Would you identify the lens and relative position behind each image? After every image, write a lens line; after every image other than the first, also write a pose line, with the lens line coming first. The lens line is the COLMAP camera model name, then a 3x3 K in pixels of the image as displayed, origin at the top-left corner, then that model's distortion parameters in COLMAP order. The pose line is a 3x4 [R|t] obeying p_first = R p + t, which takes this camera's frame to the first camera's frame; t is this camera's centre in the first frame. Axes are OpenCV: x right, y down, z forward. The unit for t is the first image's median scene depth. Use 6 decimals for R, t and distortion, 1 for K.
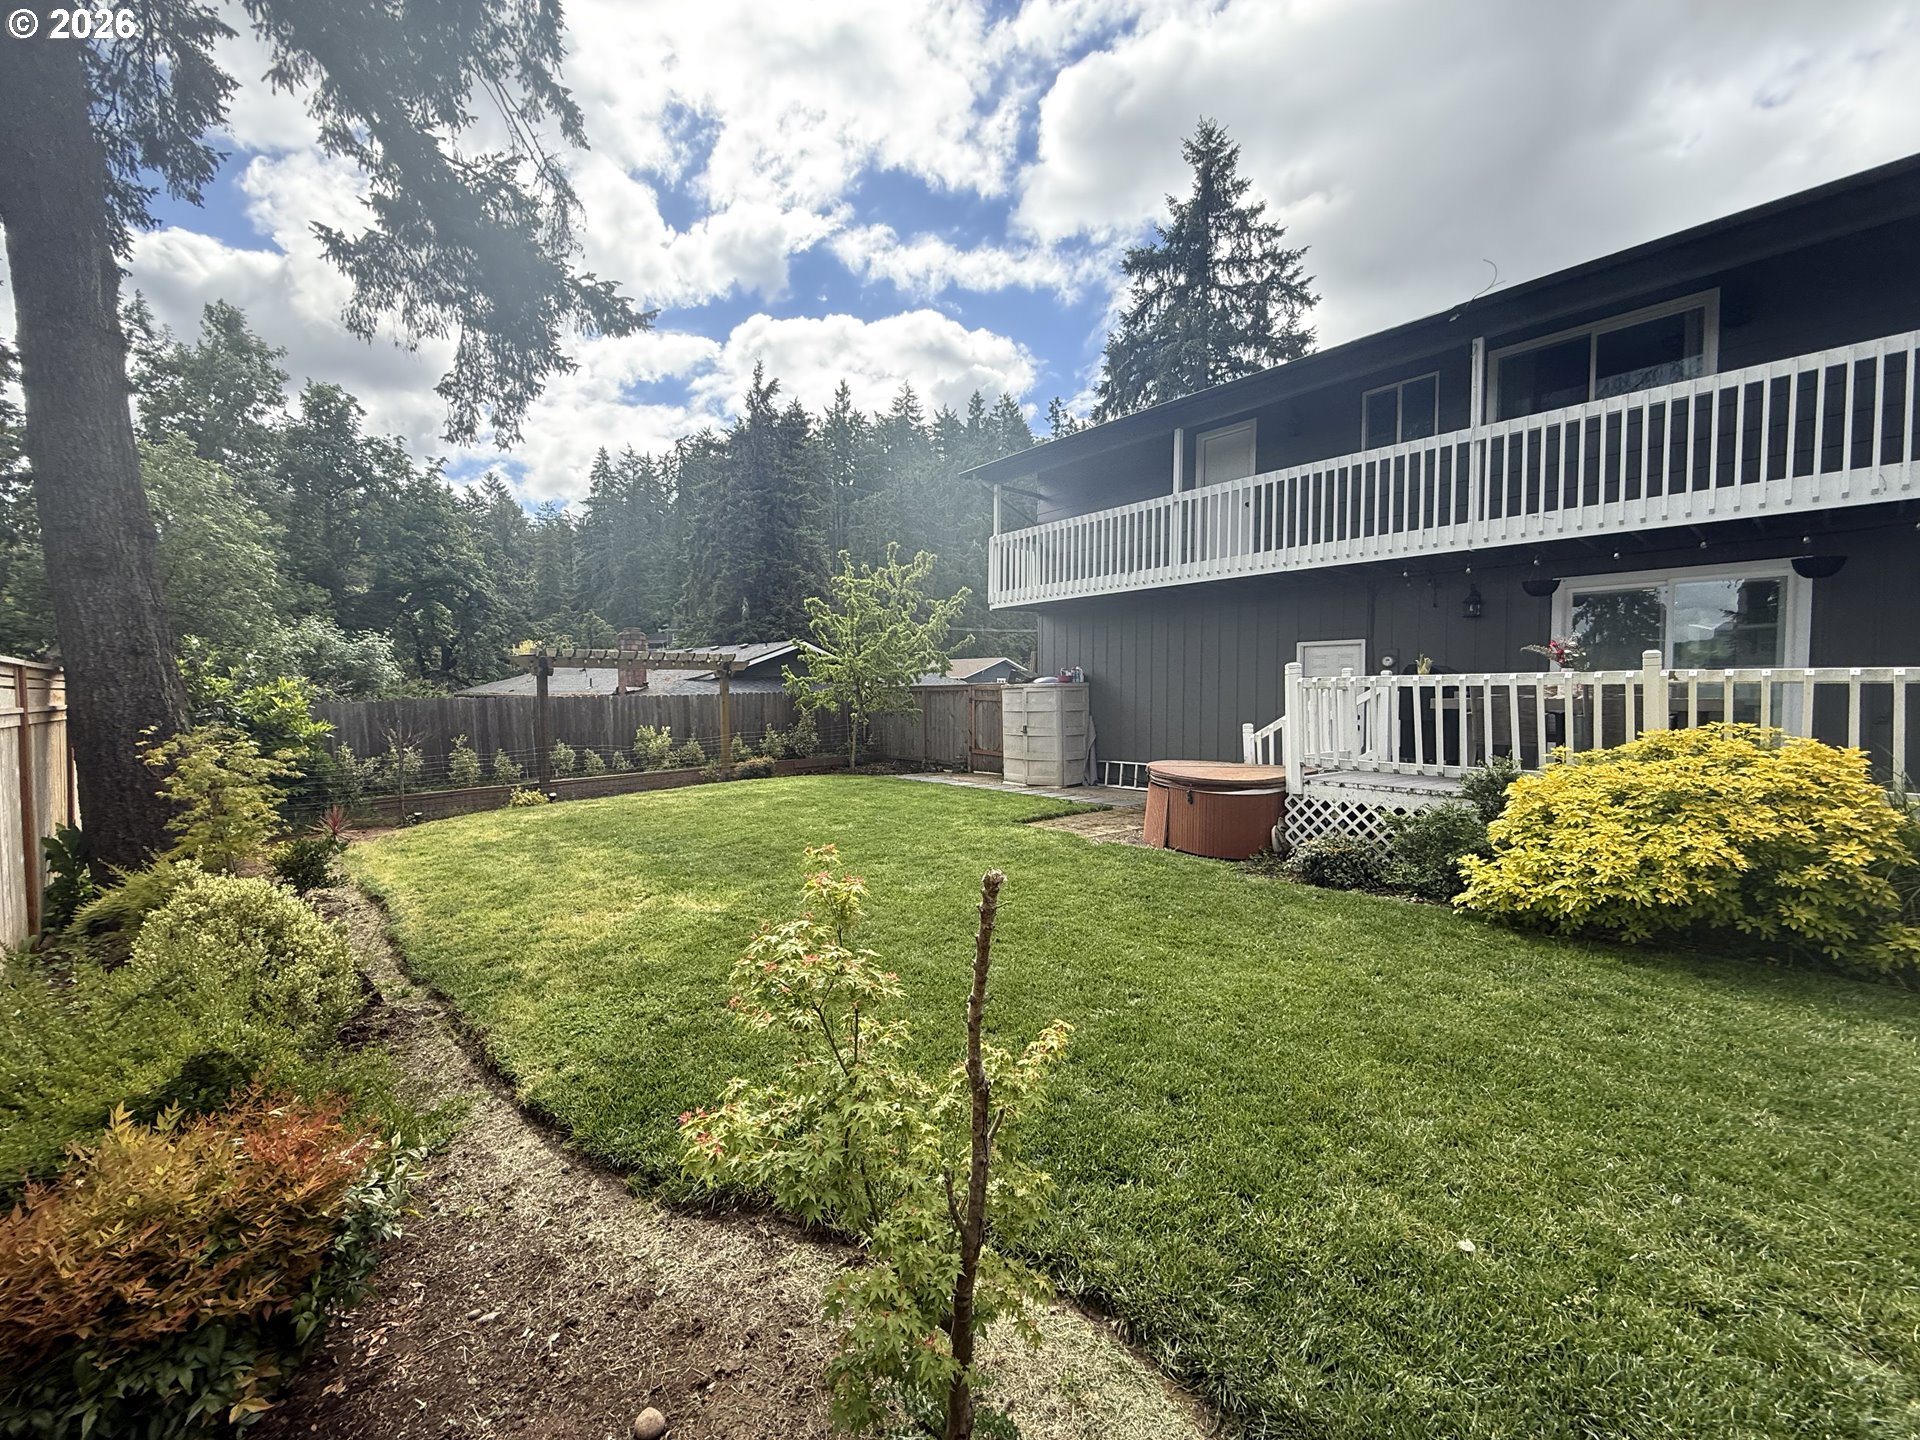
lens RADIAL K [[762.4, 0, 960.0], [0, 762.4, 720.0], [0, 0, 1]] dist [-0.001521, -0.000001]
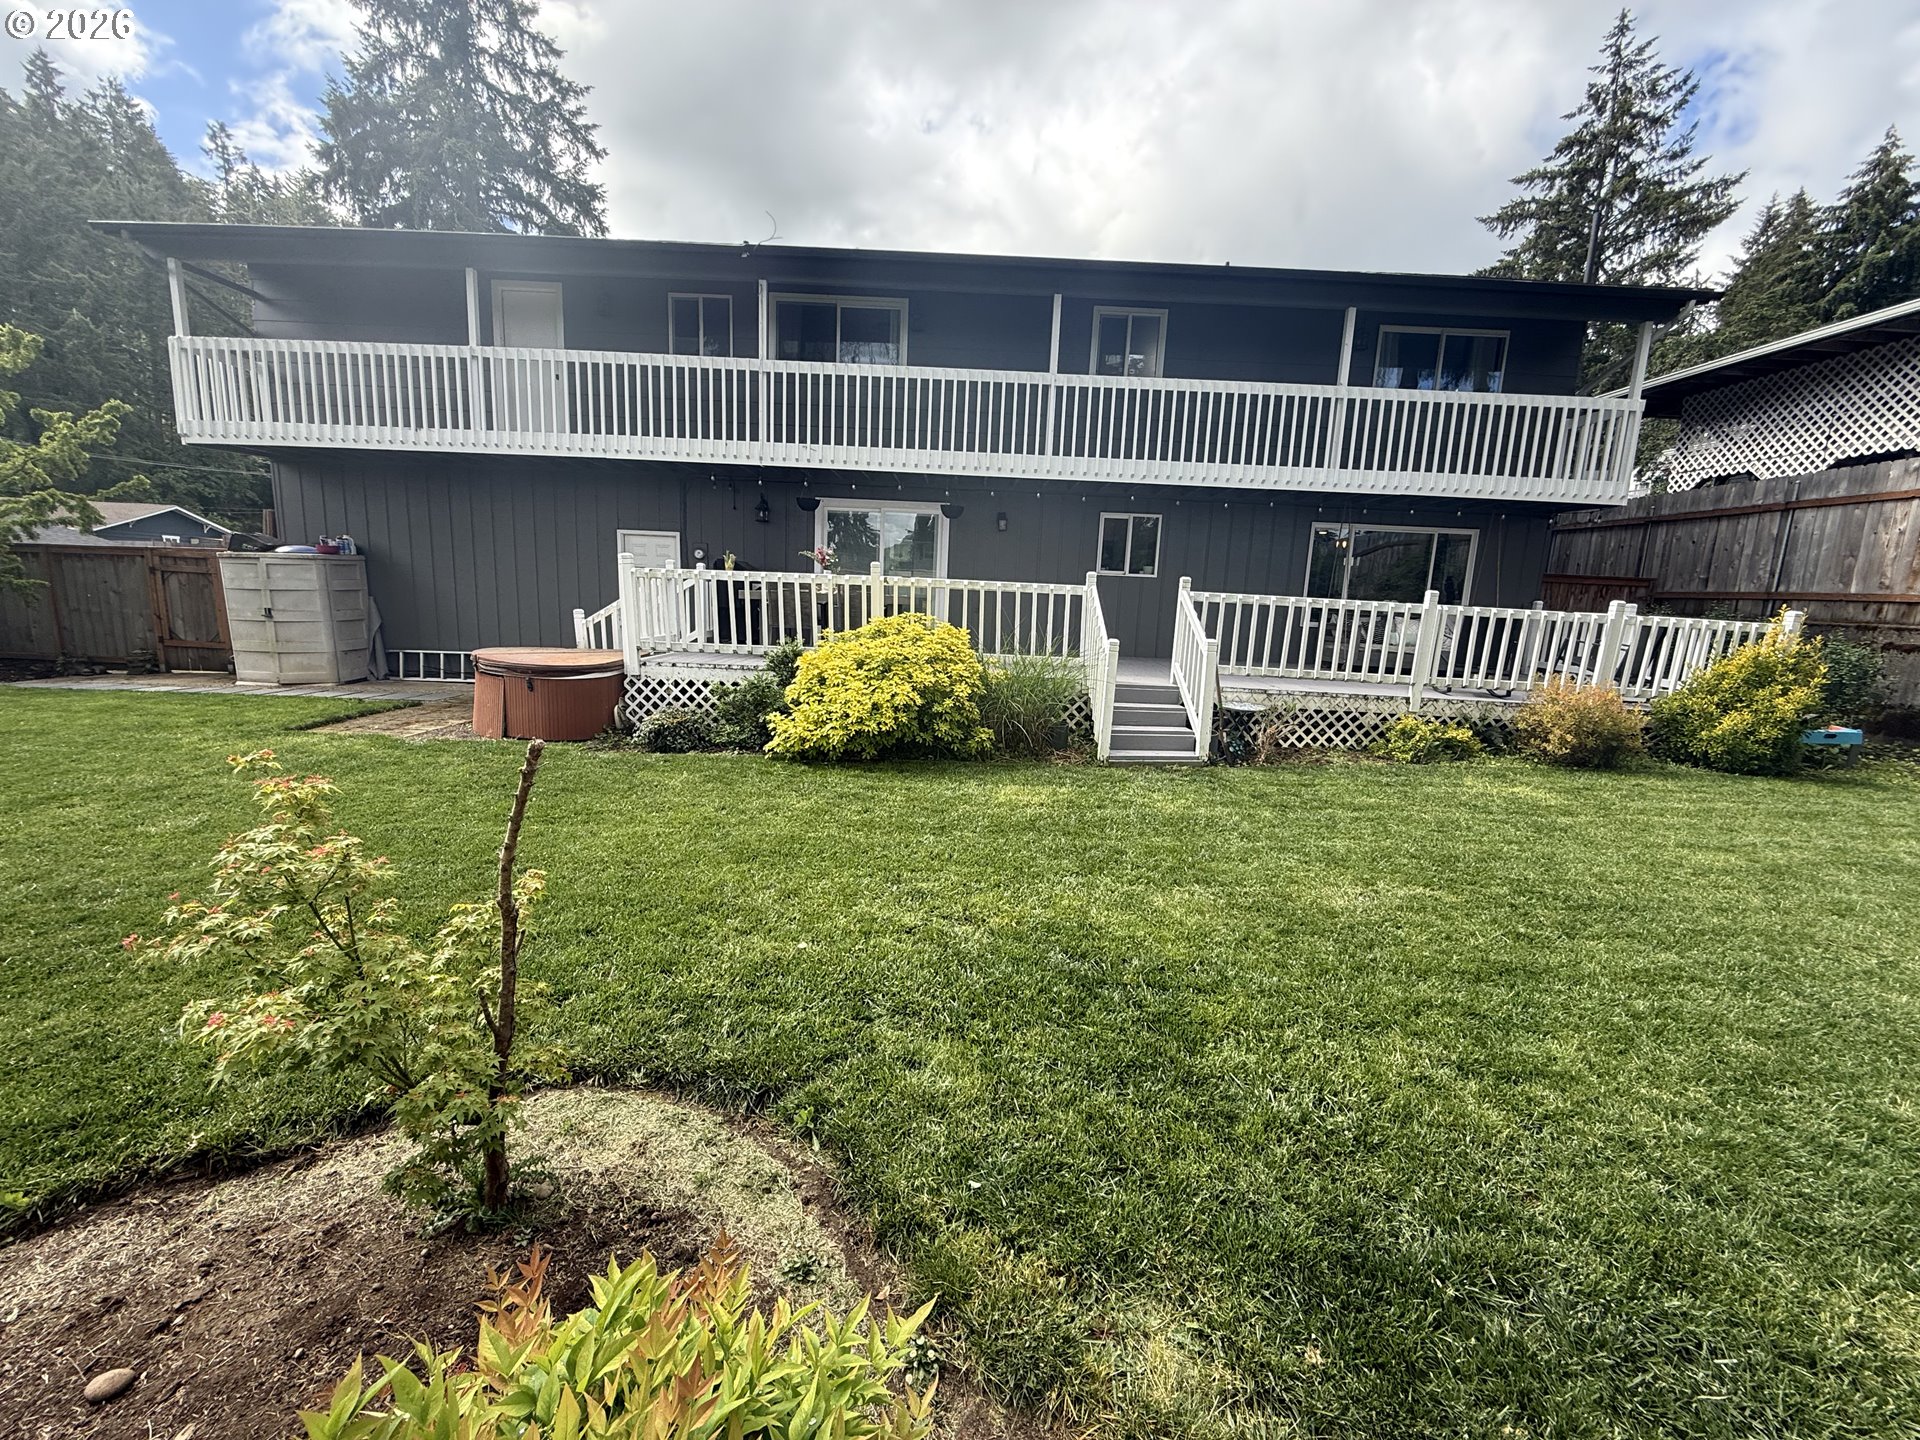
lens RADIAL K [[762.4, 0, 960.0], [0, 762.4, 720.0], [0, 0, 1]] dist [-0.001521, -0.000001]
pose [[0.653852, -0.102157, 0.749694, -0.087907], [-0.014648, 0.988949, 0.147534, -0.008281], [-0.756481, -0.107447, 0.645130, -0.077046]]
